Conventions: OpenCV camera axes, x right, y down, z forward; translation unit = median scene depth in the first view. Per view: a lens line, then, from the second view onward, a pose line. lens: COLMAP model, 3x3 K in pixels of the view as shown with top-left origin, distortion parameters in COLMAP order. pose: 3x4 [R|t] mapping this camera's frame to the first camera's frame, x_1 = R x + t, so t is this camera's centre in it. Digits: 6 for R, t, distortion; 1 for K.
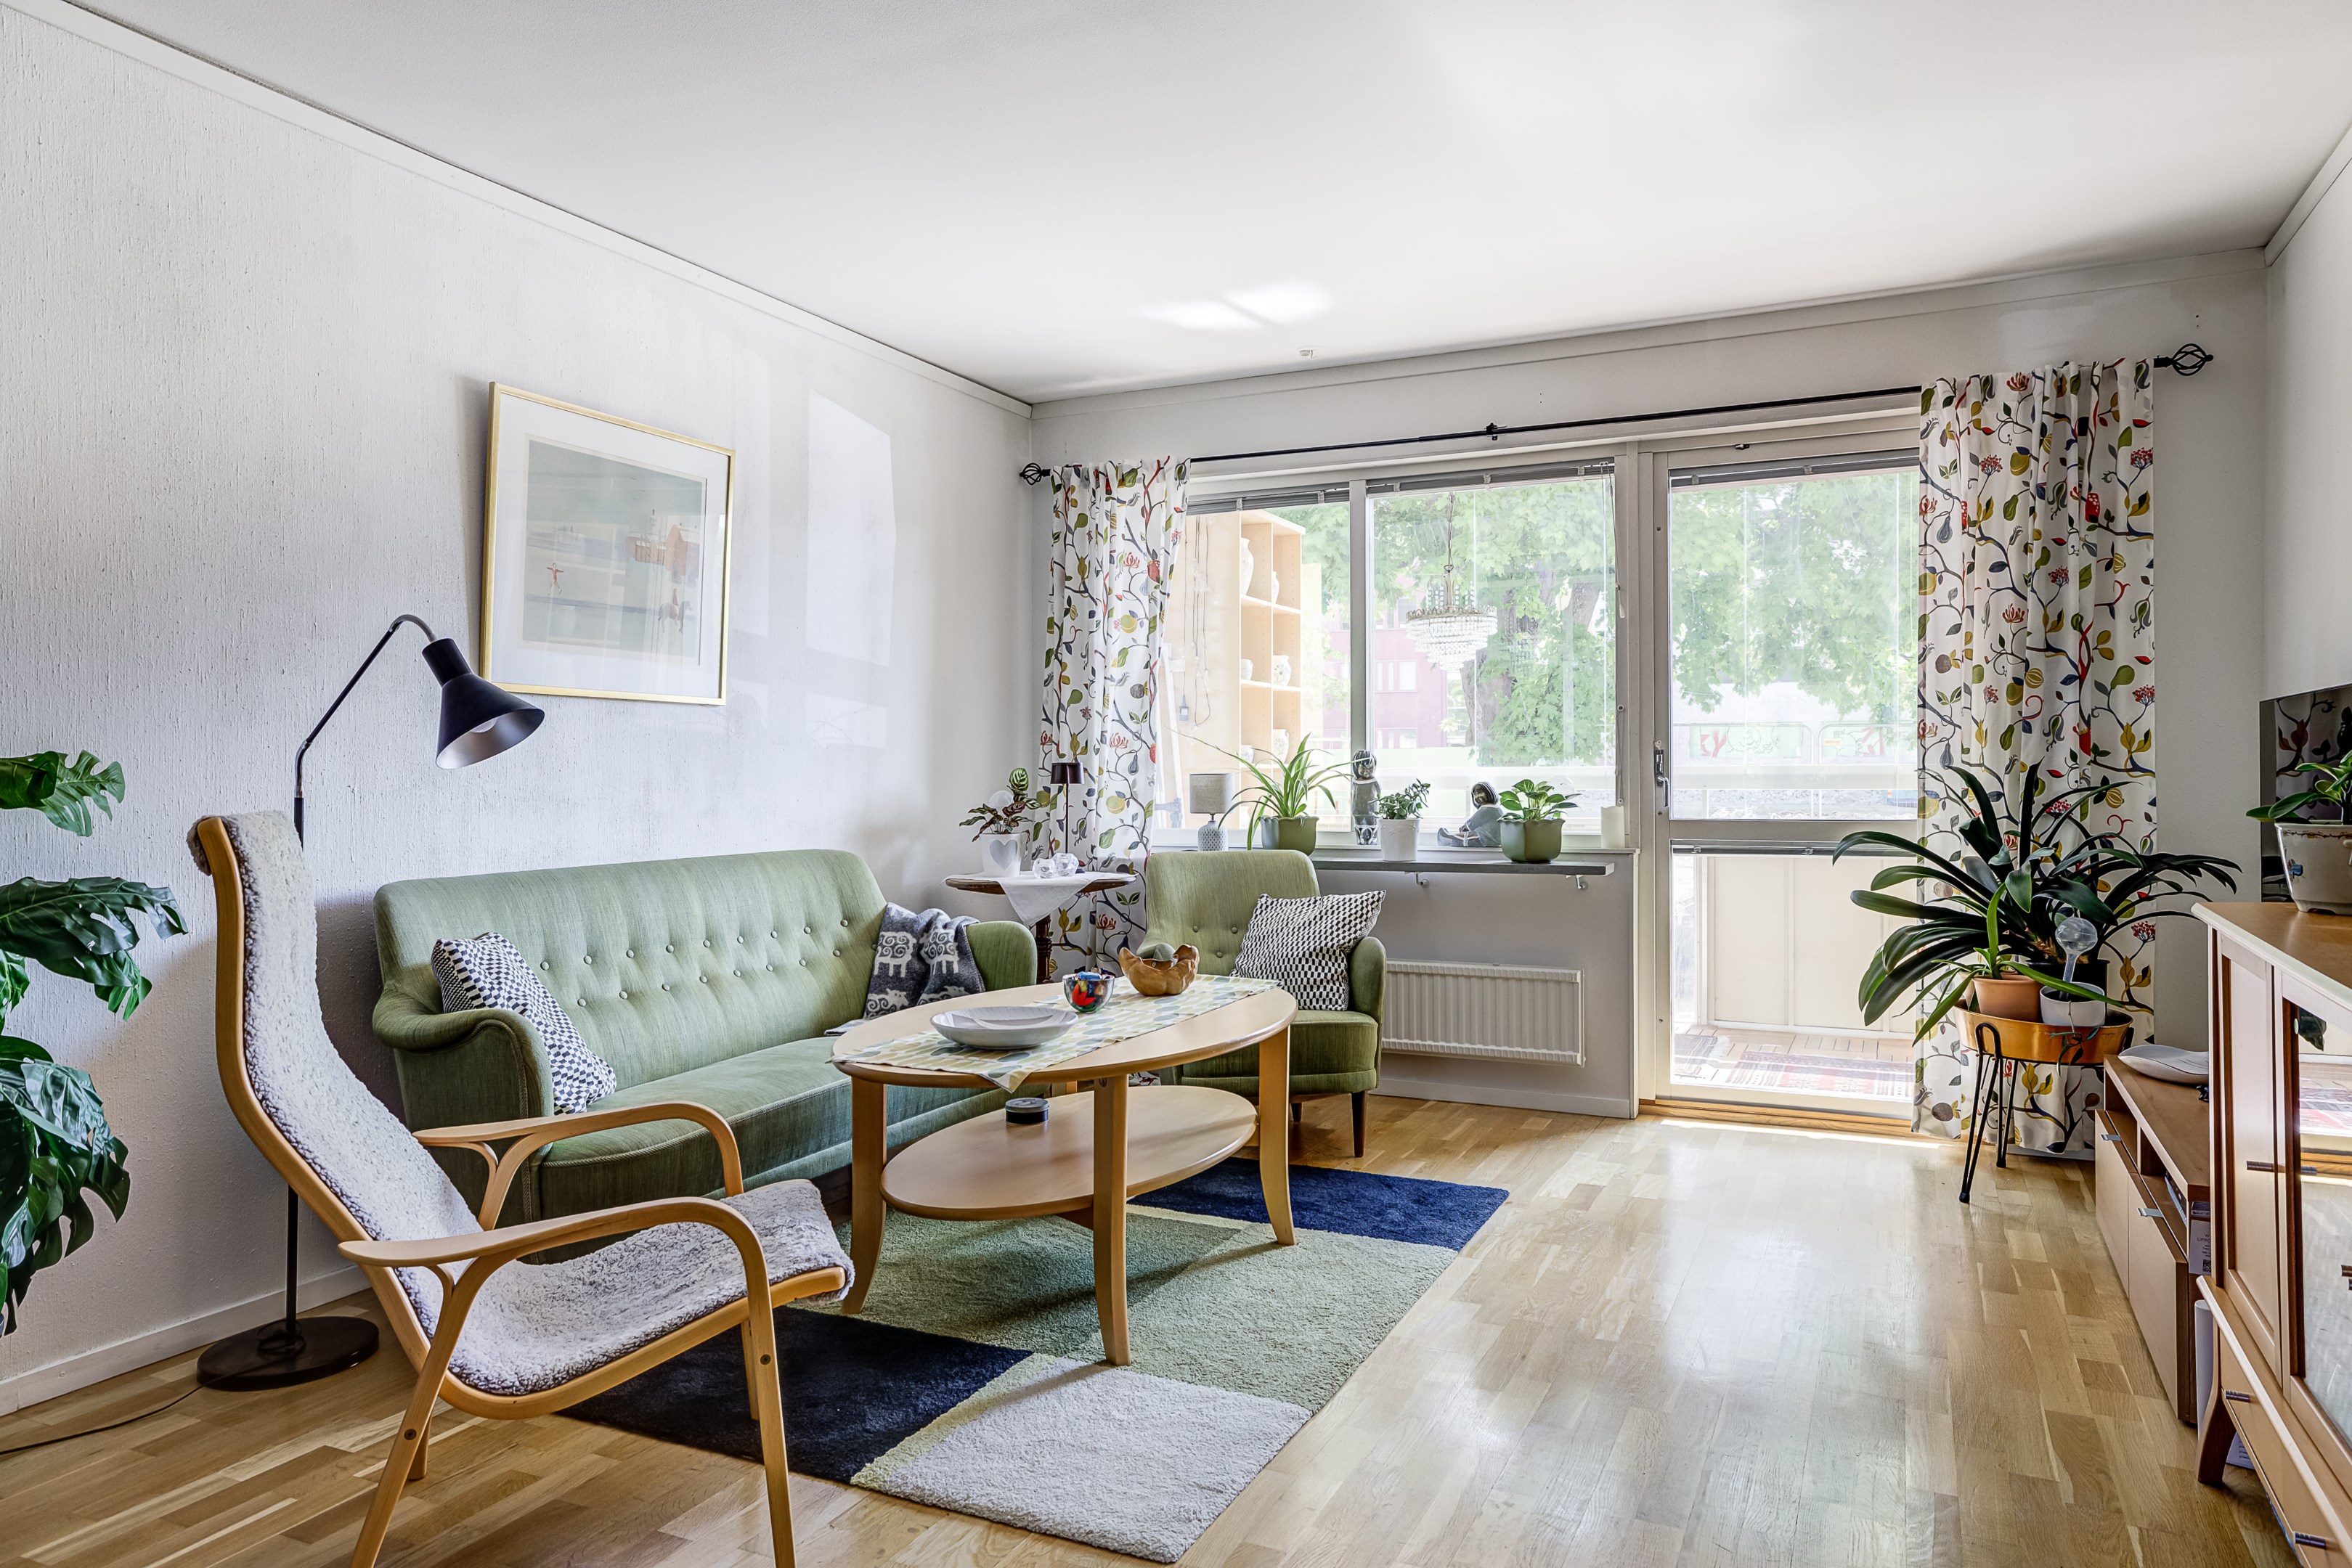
lens RADIAL K [[1516.3, 0, 1173.7], [0, 1516.3, 773.2], [0, 0, 1]] dist [0.001427, 0.000135]
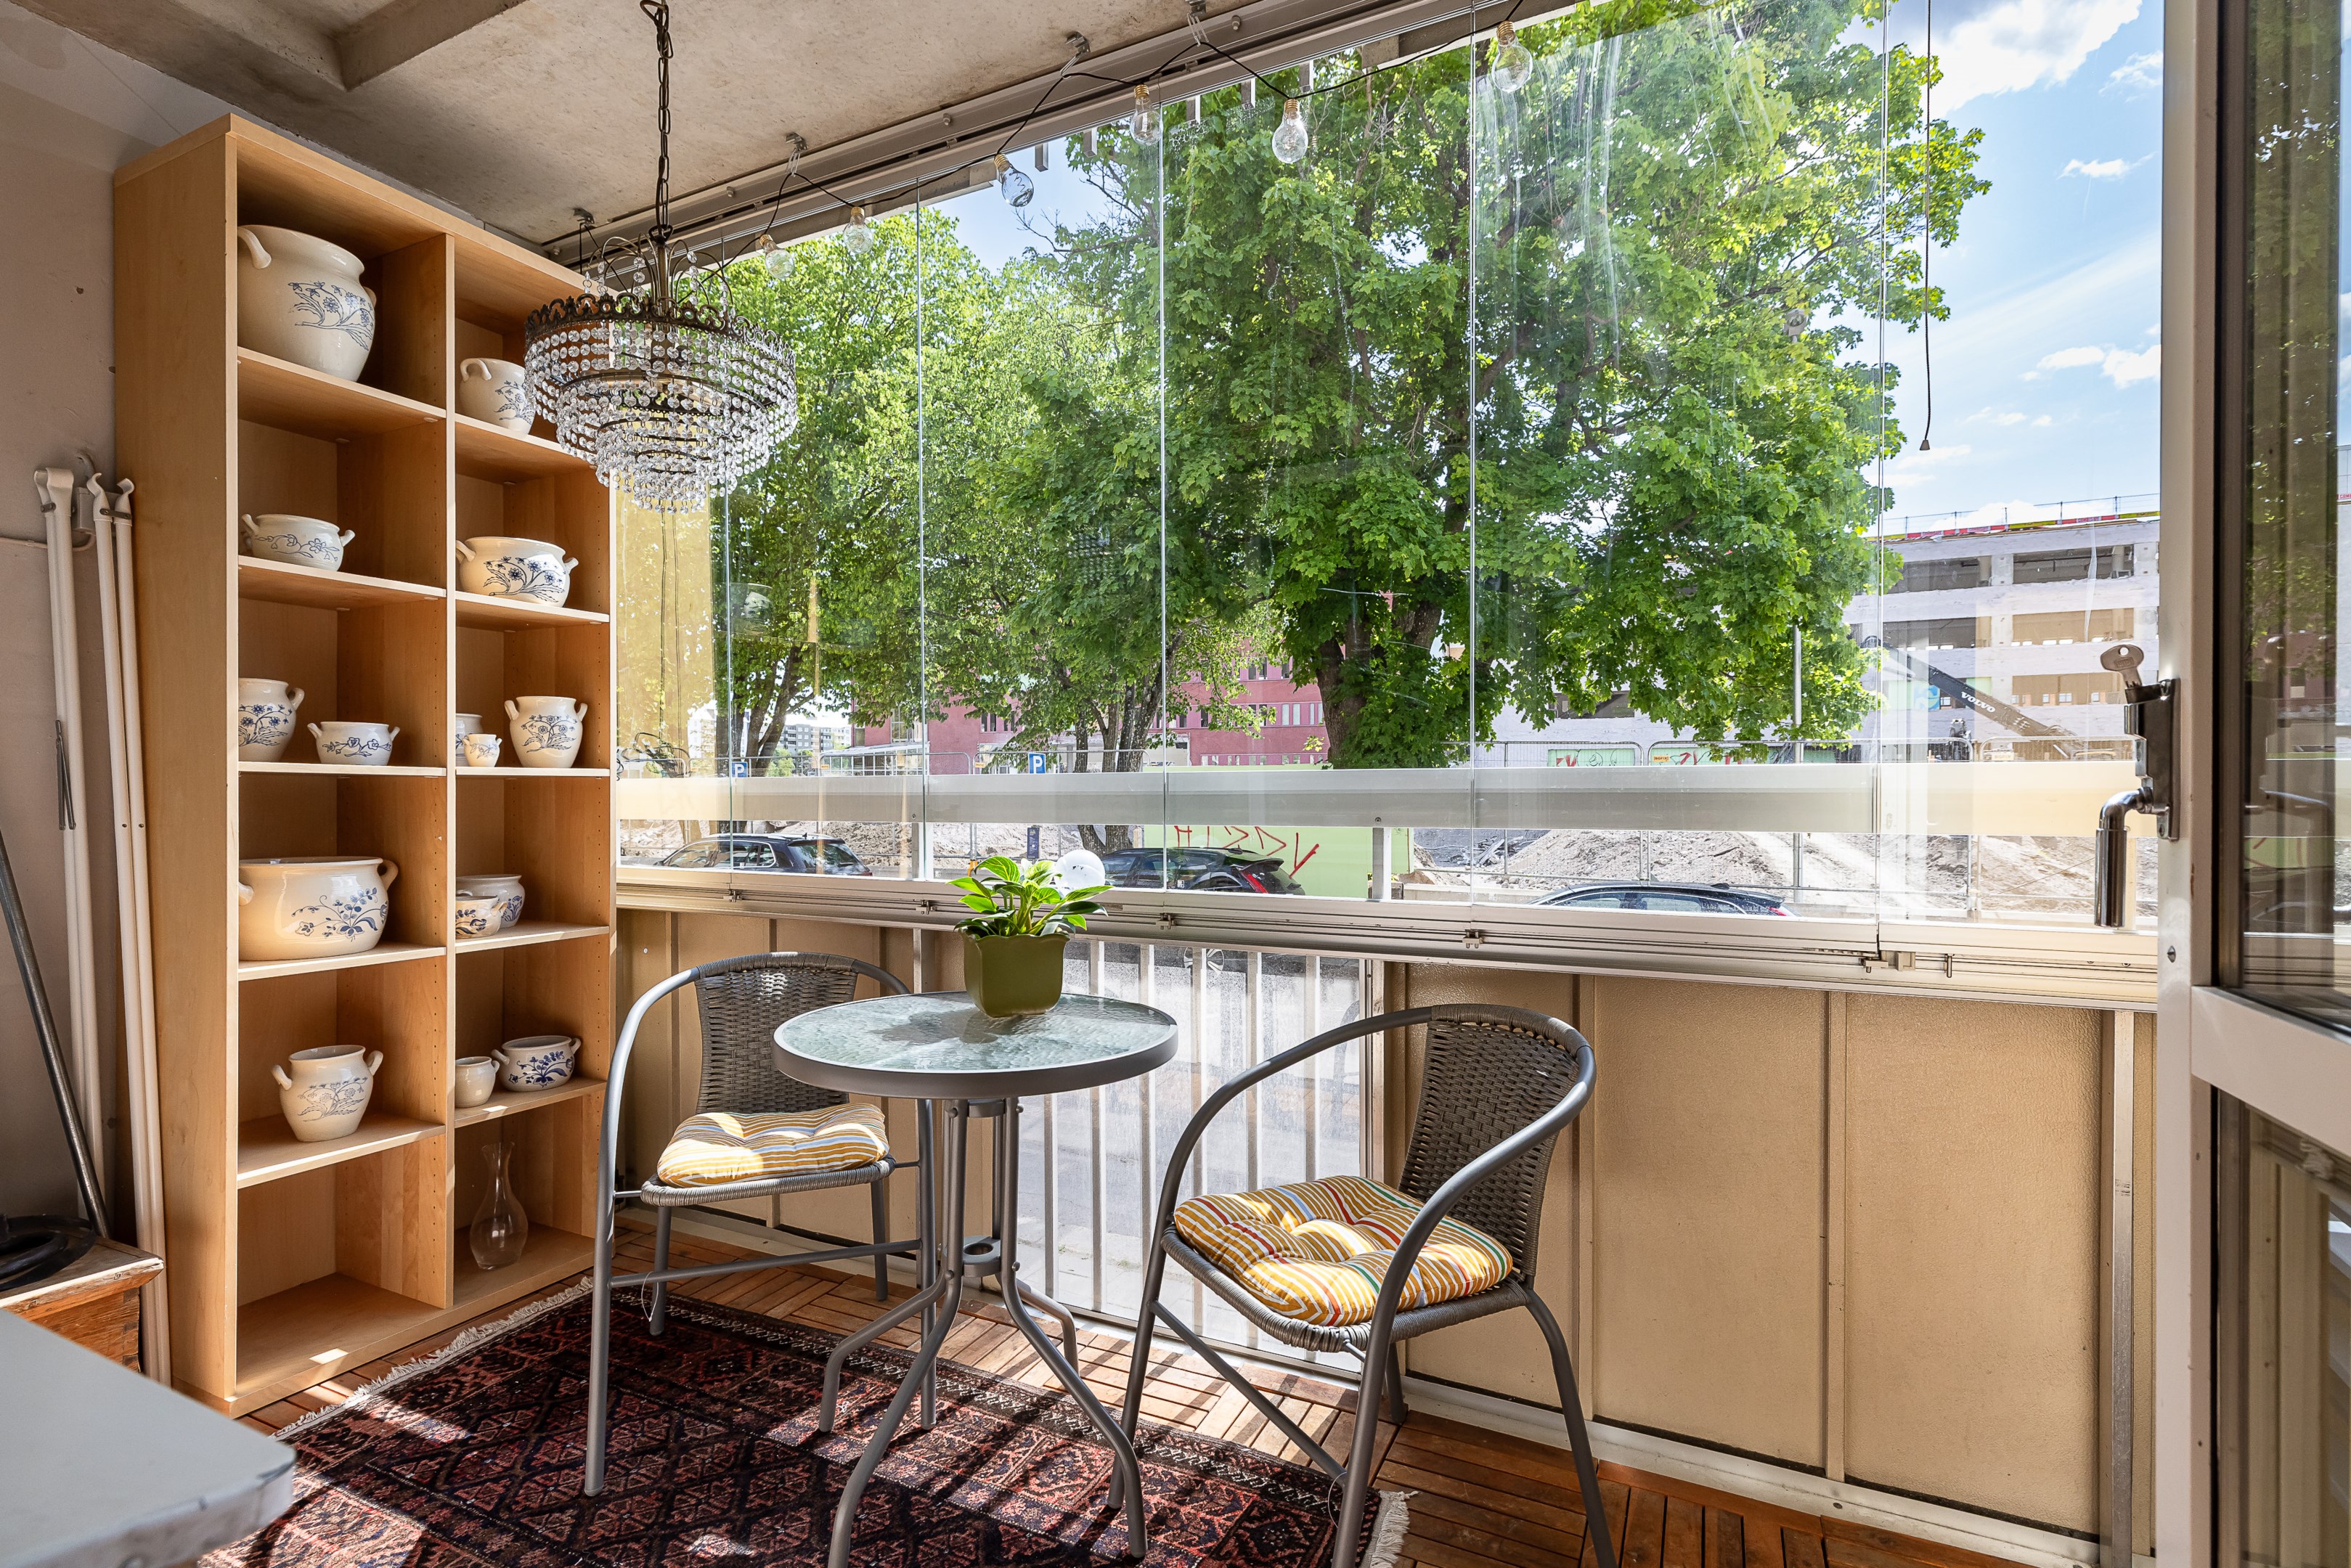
lens RADIAL K [[1109.3, 0, 1162.8], [0, 1109.3, 792.4], [0, 0, 1]] dist [0.000534, -0.000042]
pose [[0.999979, -0.003529, -0.005375, 0.312799], [0.003543, 0.999990, 0.002579, -0.000559], [0.005365, -0.002598, 0.999982, 0.787842]]
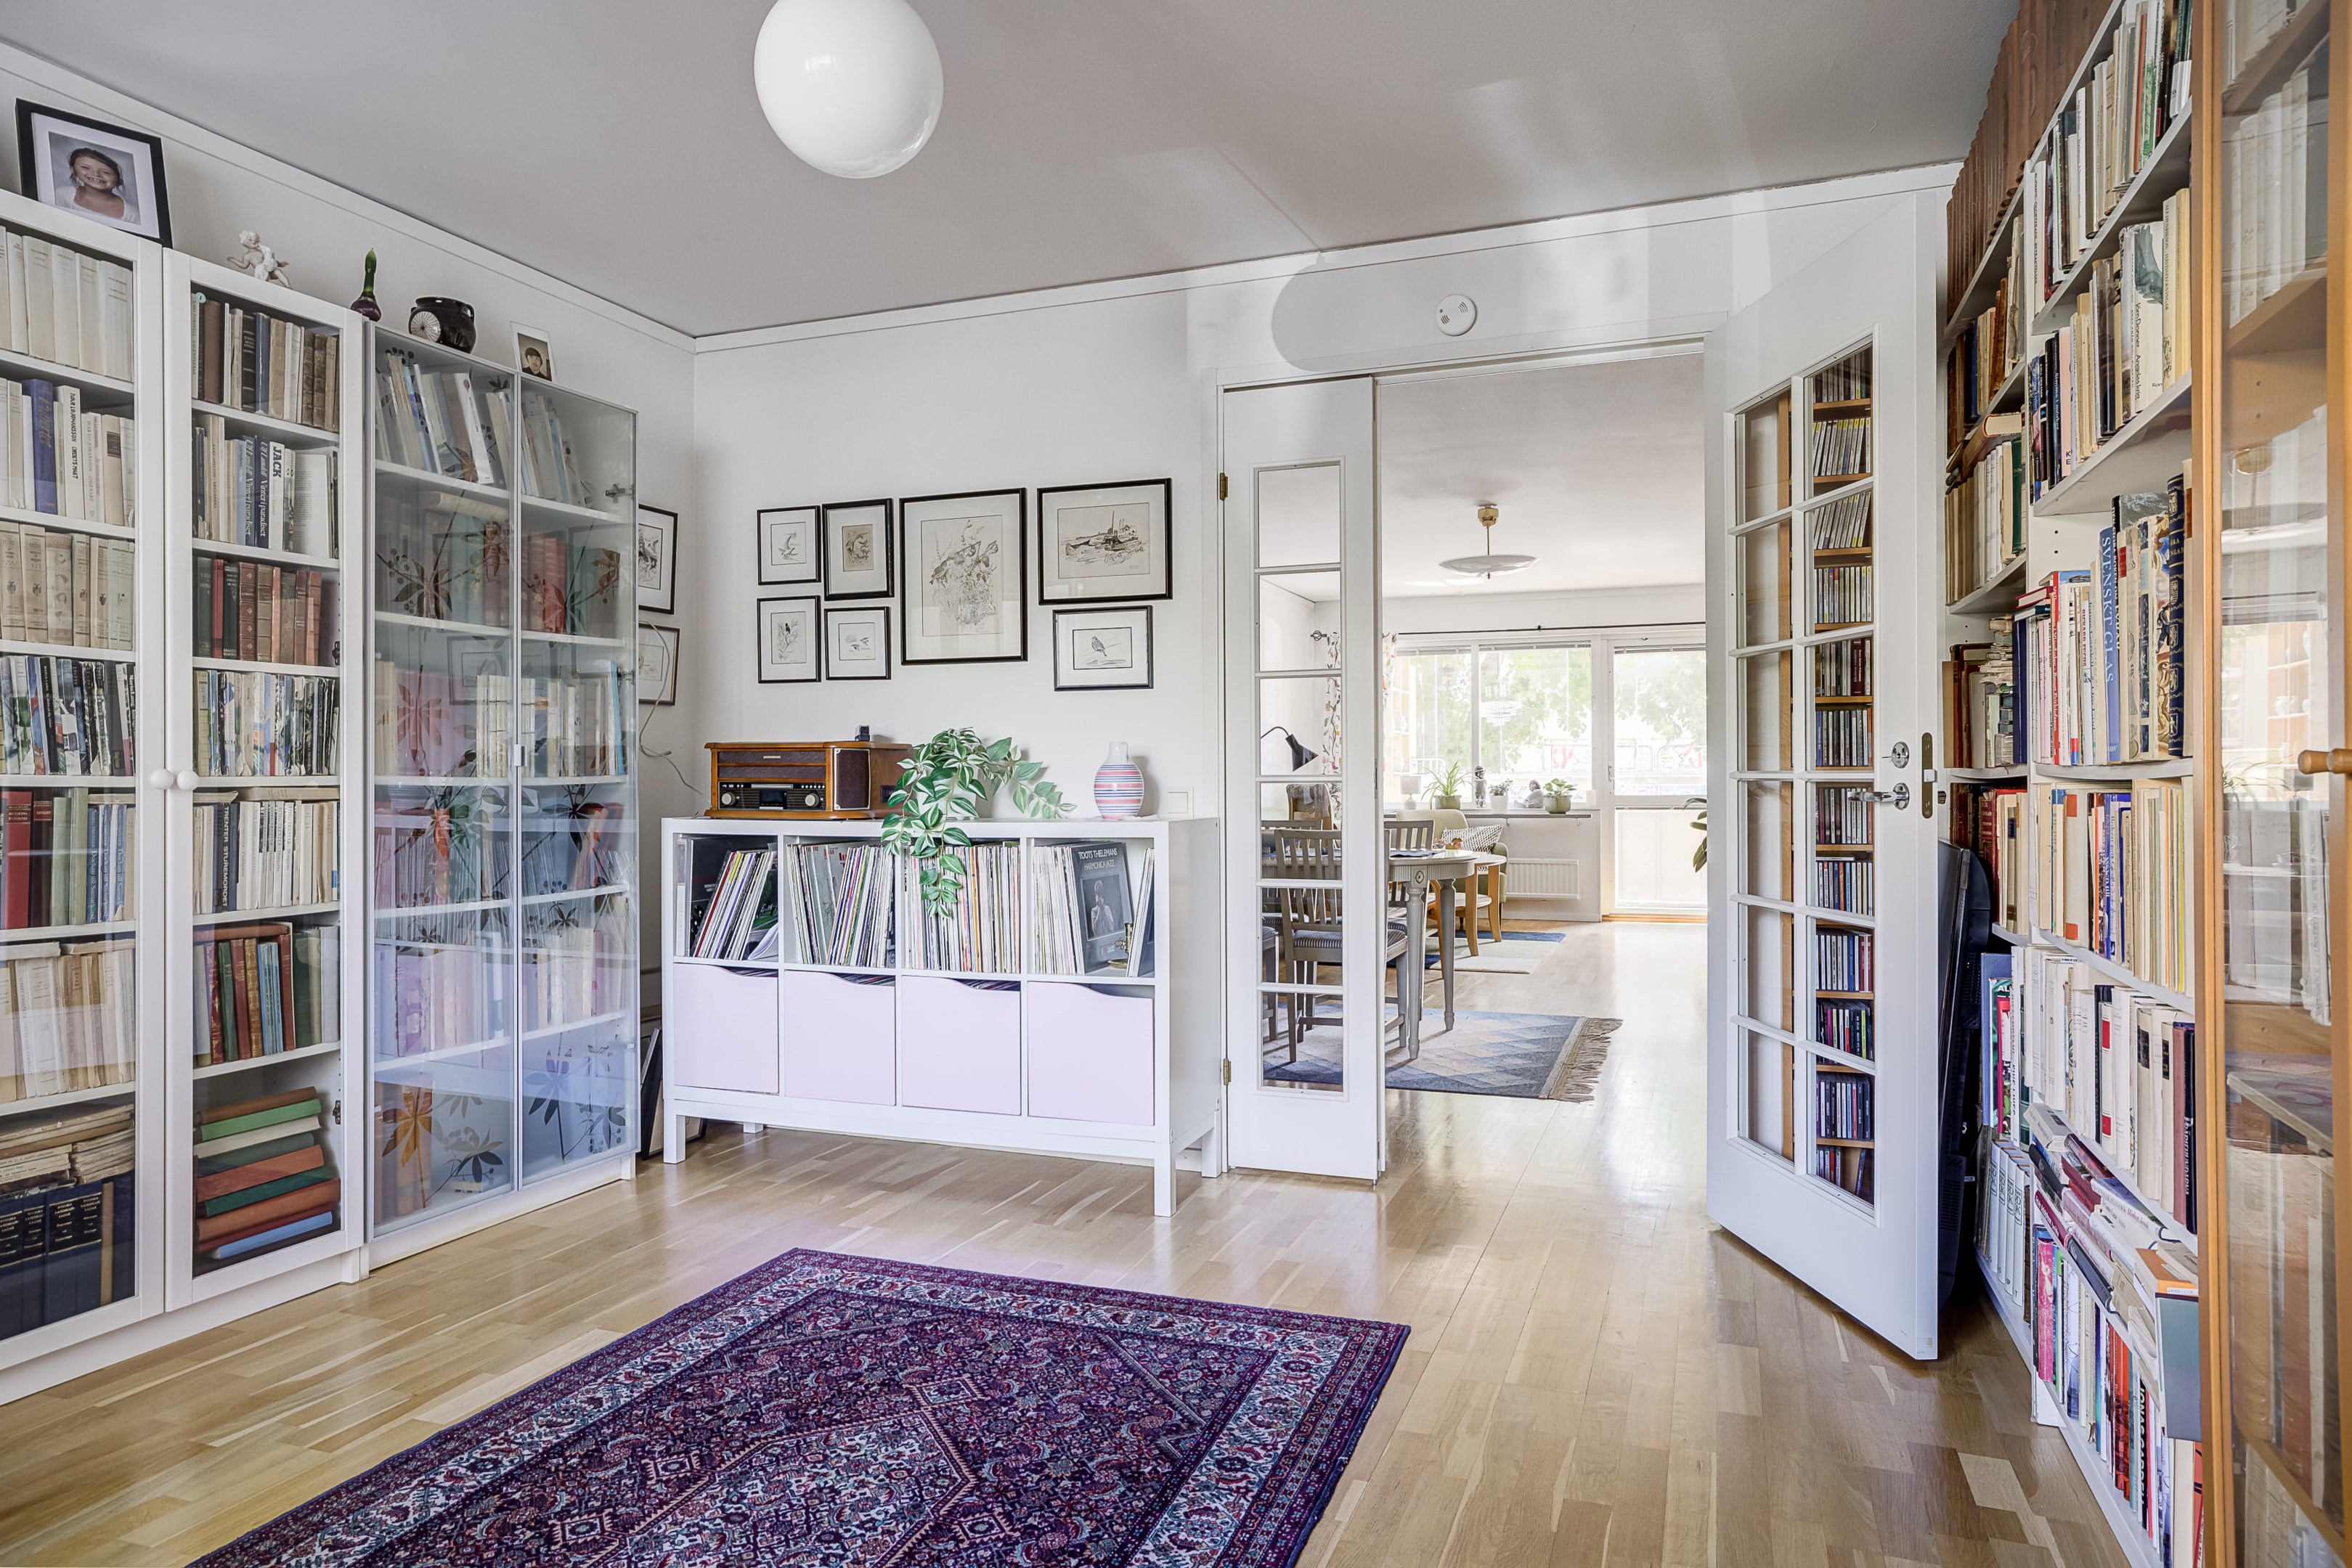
lens RADIAL K [[1493.9, 0, 1187.6], [0, 1493.9, 780.7], [0, 0, 1]] dist [0.001358, 0.001212]
pose [[0.994079, -0.000361, 0.108660, -0.554675], [0.000595, 0.999998, -0.002127, 0.011528], [-0.108659, 0.002179, 0.994077, -1.173513]]
